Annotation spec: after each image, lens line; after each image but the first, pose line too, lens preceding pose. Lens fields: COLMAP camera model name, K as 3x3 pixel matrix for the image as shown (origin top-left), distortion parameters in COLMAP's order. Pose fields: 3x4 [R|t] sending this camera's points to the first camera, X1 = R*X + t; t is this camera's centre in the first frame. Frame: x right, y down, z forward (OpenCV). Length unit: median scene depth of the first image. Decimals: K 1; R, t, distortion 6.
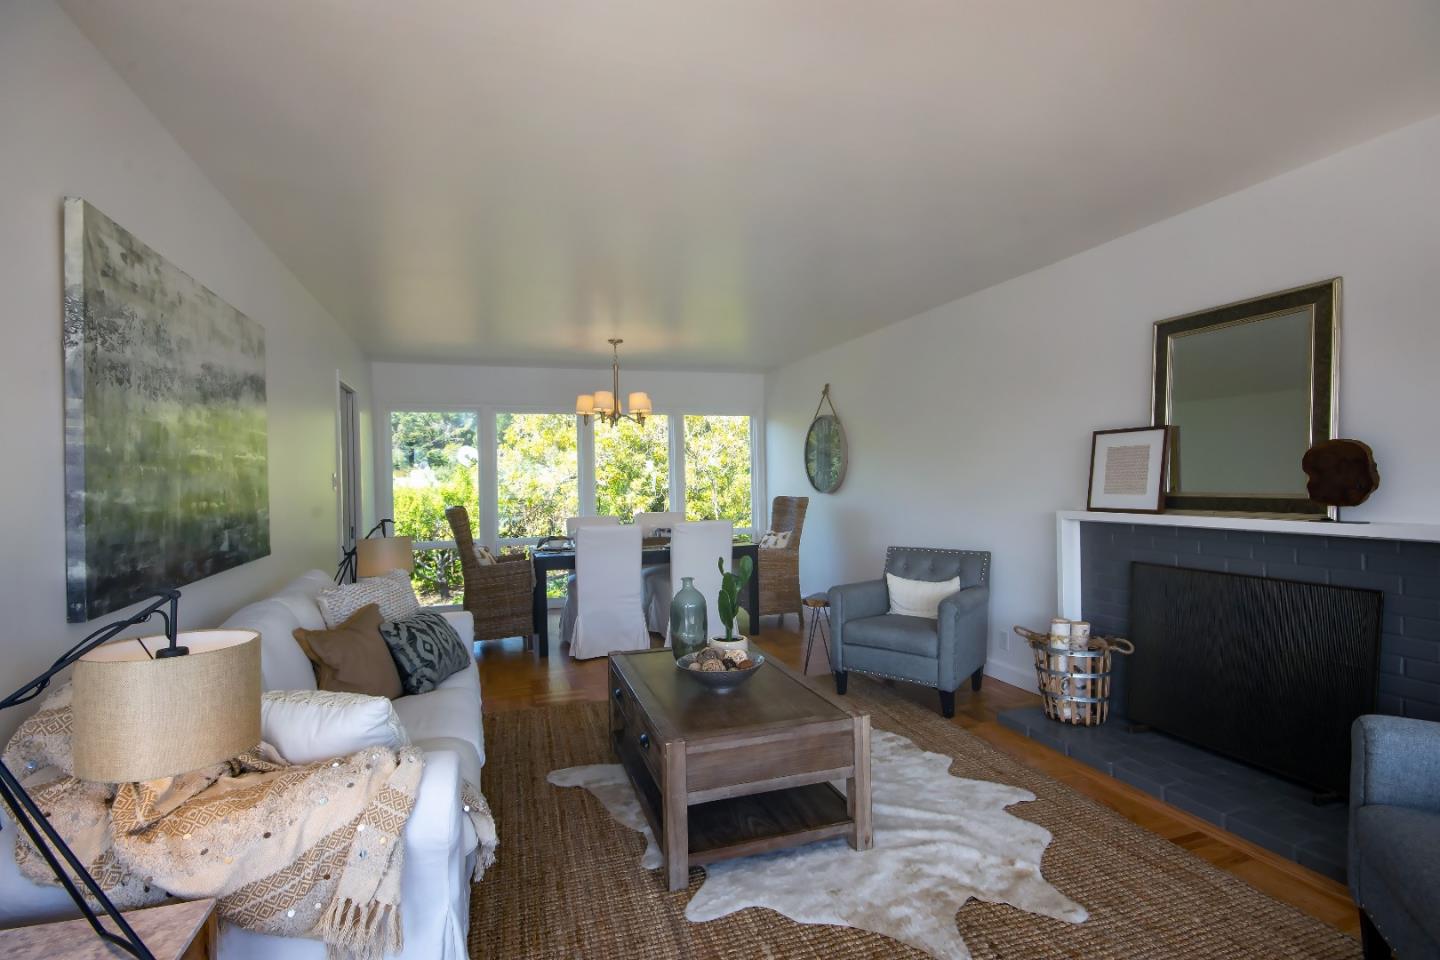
lens RADIAL K [[684.6, 0, 720.0], [0, 684.6, 480.0], [0, 0, 1]] dist [-0.000207, 0.000172]
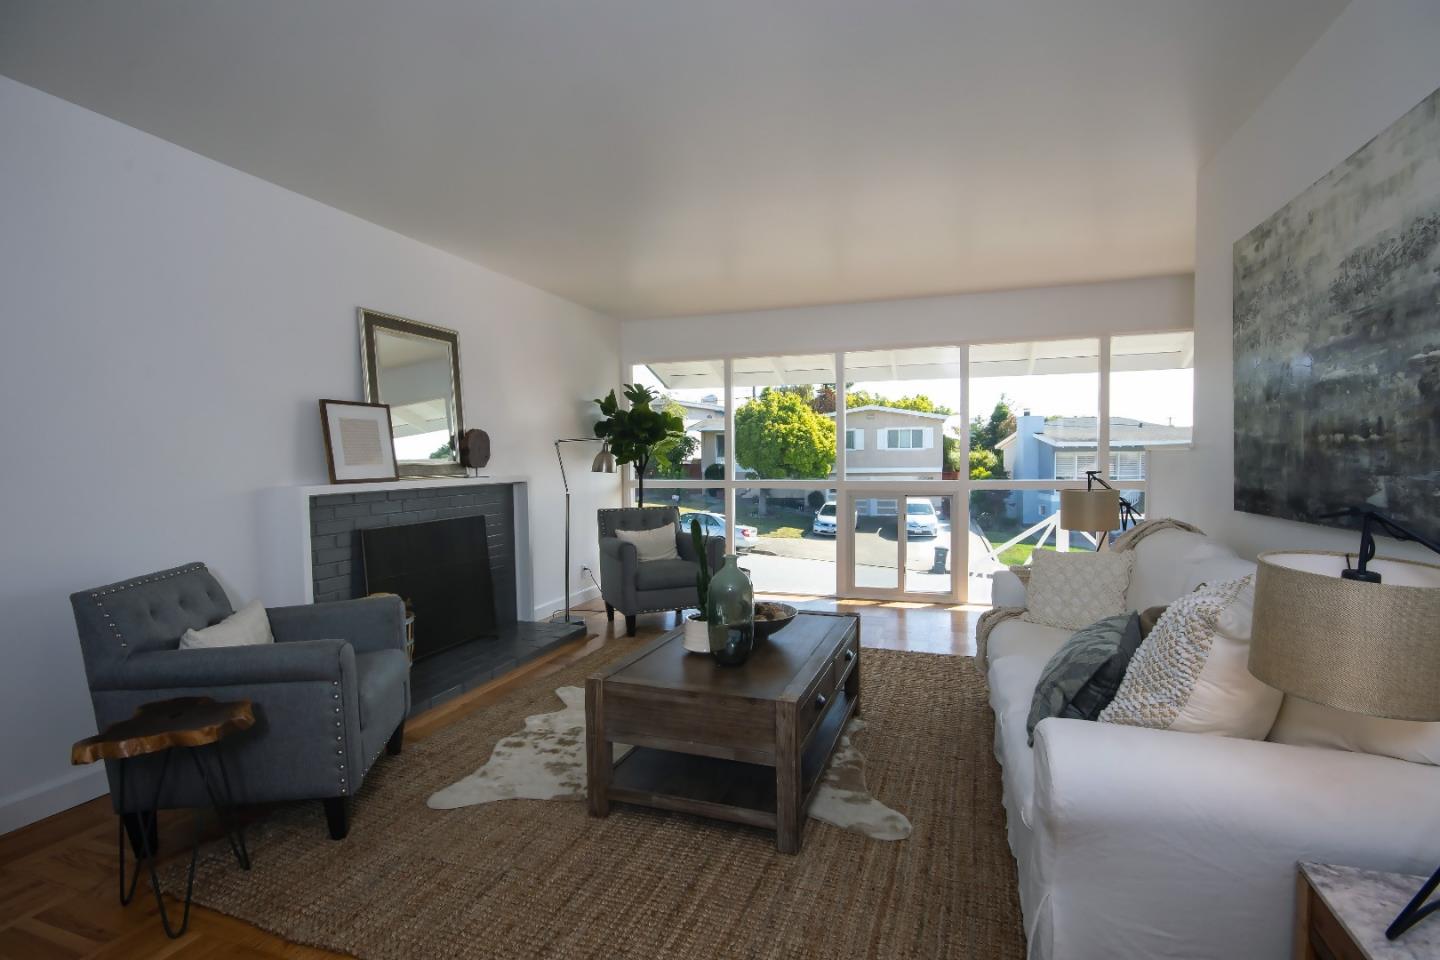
lens RADIAL K [[684.6, 0, 720.0], [0, 684.6, 480.0], [0, 0, 1]] dist [-0.000207, 0.000172]
pose [[-0.785923, 0.007497, 0.618279, -0.581783], [0.025865, 0.999450, 0.020760, 0.043319], [-0.617784, 0.032307, -0.785684, 1.793743]]
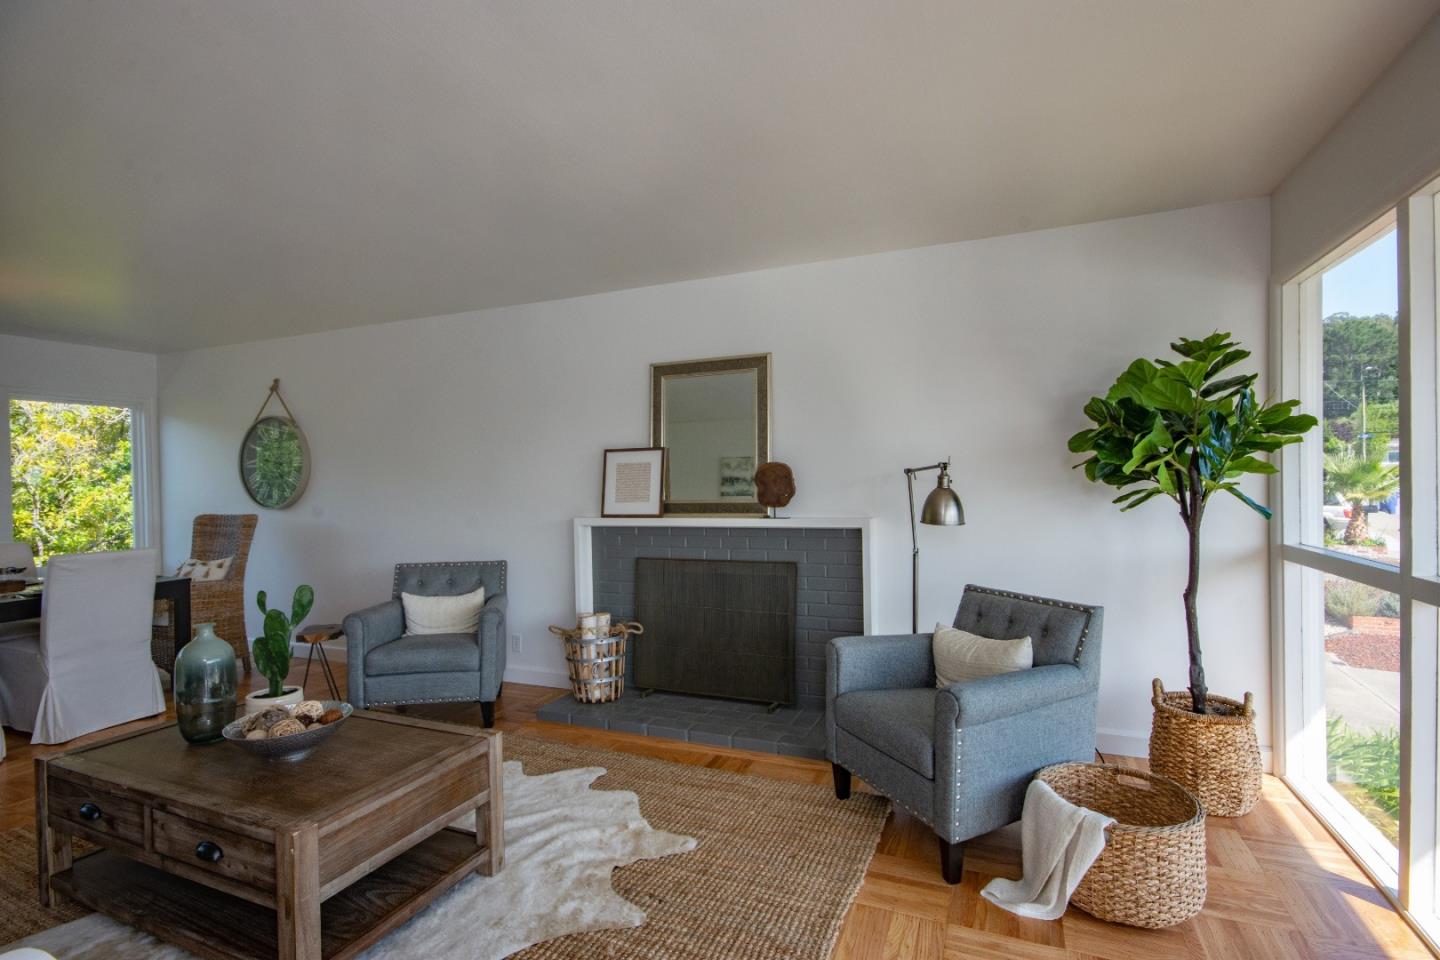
lens RADIAL K [[684.6, 0, 720.0], [0, 684.6, 480.0], [0, 0, 1]] dist [-0.000207, 0.000172]
pose [[0.663787, 0.007626, 0.747883, -0.257516], [0.006942, 0.999842, -0.016356, 0.002325], [-0.747890, 0.016048, 0.663629, 0.094041]]
